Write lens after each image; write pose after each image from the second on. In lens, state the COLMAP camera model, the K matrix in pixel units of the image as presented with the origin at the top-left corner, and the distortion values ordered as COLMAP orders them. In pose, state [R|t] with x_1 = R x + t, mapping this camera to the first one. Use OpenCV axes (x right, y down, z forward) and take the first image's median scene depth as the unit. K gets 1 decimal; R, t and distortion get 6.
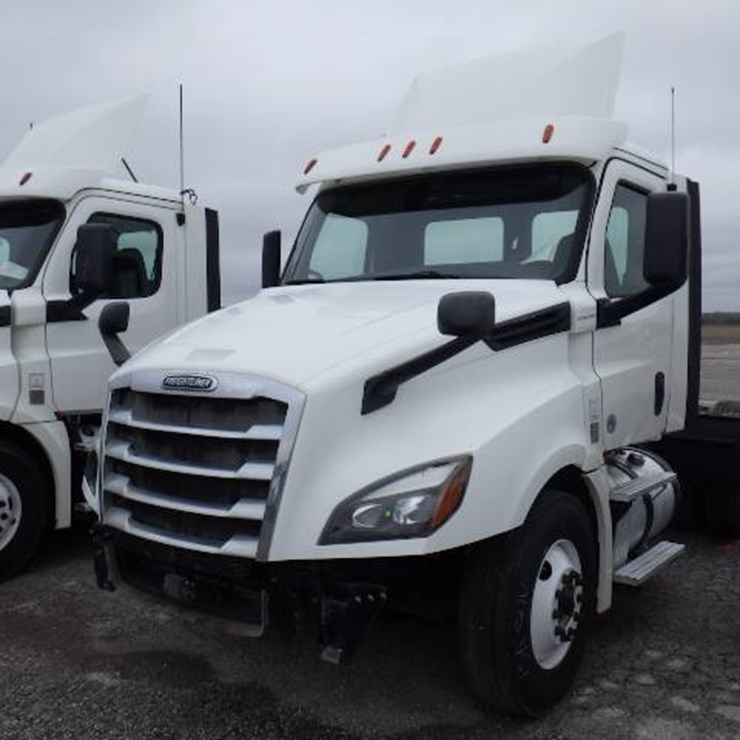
lens RADIAL K [[829.0, 0, 384.8], [0, 829.0, 375.3], [0, 0, 1]] dist [0.017483, 0.000000]
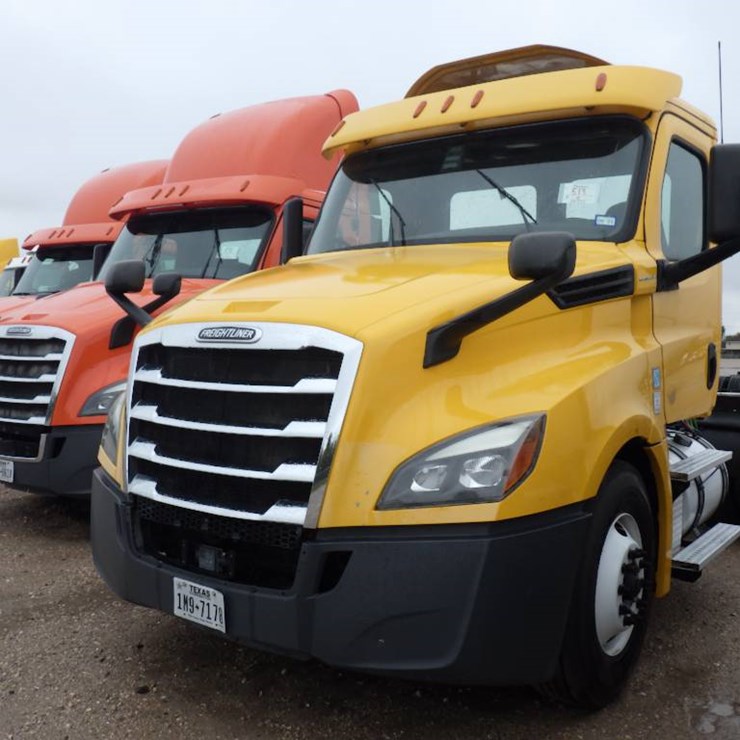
lens RADIAL K [[829.0, 0, 362.8], [0, 829.0, 366.9], [0, 0, 1]] dist [0.017483, 0.000000]
pose [[0.999951, 0.009788, -0.001528, -0.071578], [-0.009814, 0.999791, -0.017929, 0.049097], [0.001352, 0.017944, 0.999838, 0.073145]]
